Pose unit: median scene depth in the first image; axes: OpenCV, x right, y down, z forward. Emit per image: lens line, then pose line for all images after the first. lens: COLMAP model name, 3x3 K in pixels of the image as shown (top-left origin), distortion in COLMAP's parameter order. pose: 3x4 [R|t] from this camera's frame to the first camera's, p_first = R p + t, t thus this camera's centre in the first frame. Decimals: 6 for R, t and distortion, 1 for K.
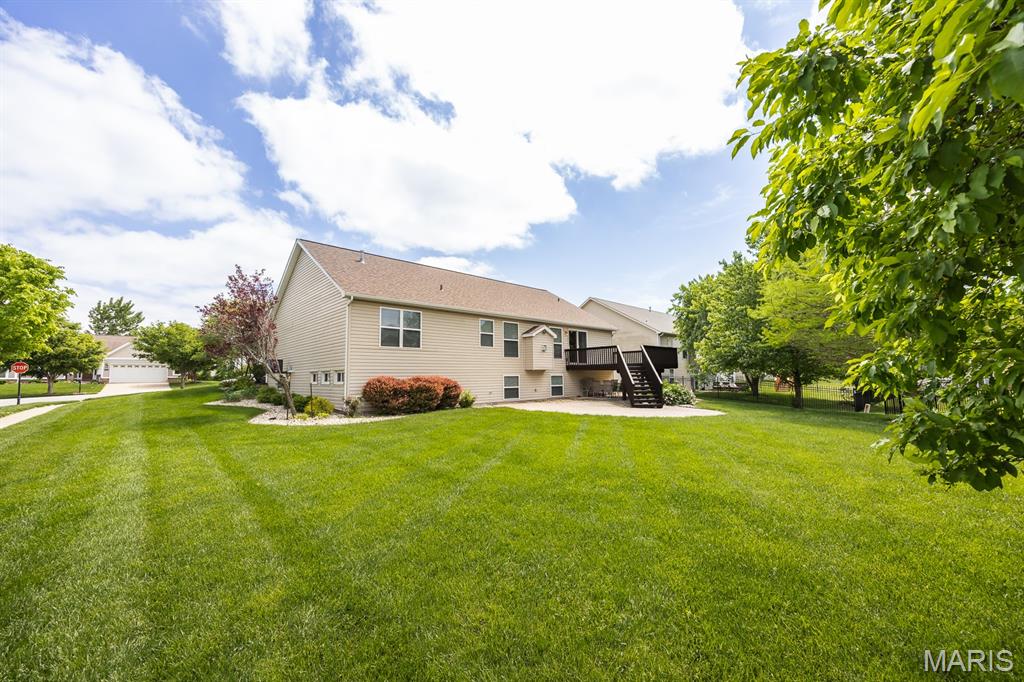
lens RADIAL K [[434.3, 0, 518.2], [0, 434.3, 344.1], [0, 0, 1]] dist [-0.013512, -0.000366]
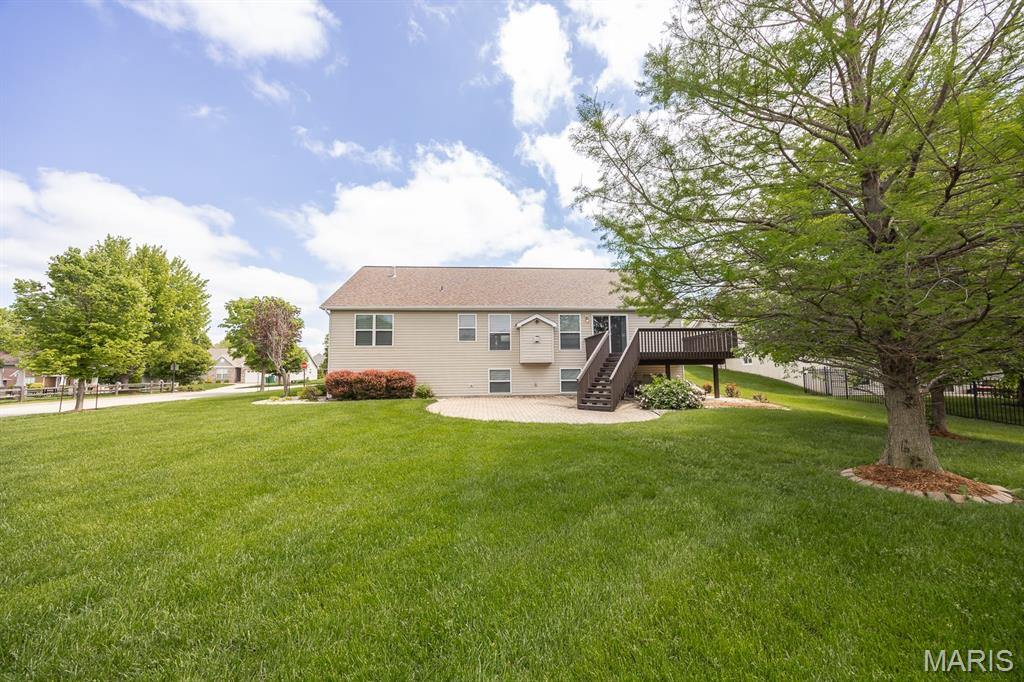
lens RADIAL K [[434.3, 0, 511.6], [0, 434.3, 336.0], [0, 0, 1]] dist [-0.013512, -0.000366]
pose [[0.737868, -0.058081, -0.672441, 0.648759], [0.051137, 0.998238, -0.030108, 0.028829], [0.673005, -0.012171, 0.739538, 0.296742]]
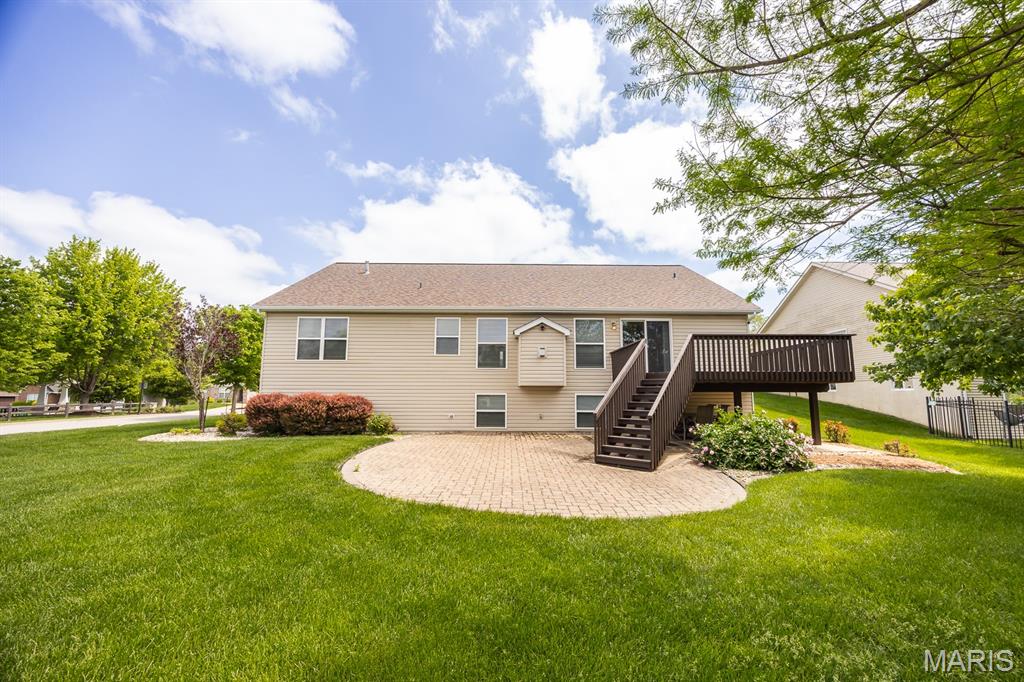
lens RADIAL K [[434.3, 0, 522.2], [0, 434.3, 343.1], [0, 0, 1]] dist [-0.013512, -0.000366]
pose [[0.705556, -0.075537, -0.704617, 0.508064], [0.040862, 0.996985, -0.065963, 0.038145], [0.707475, 0.017749, 0.706515, 0.531988]]
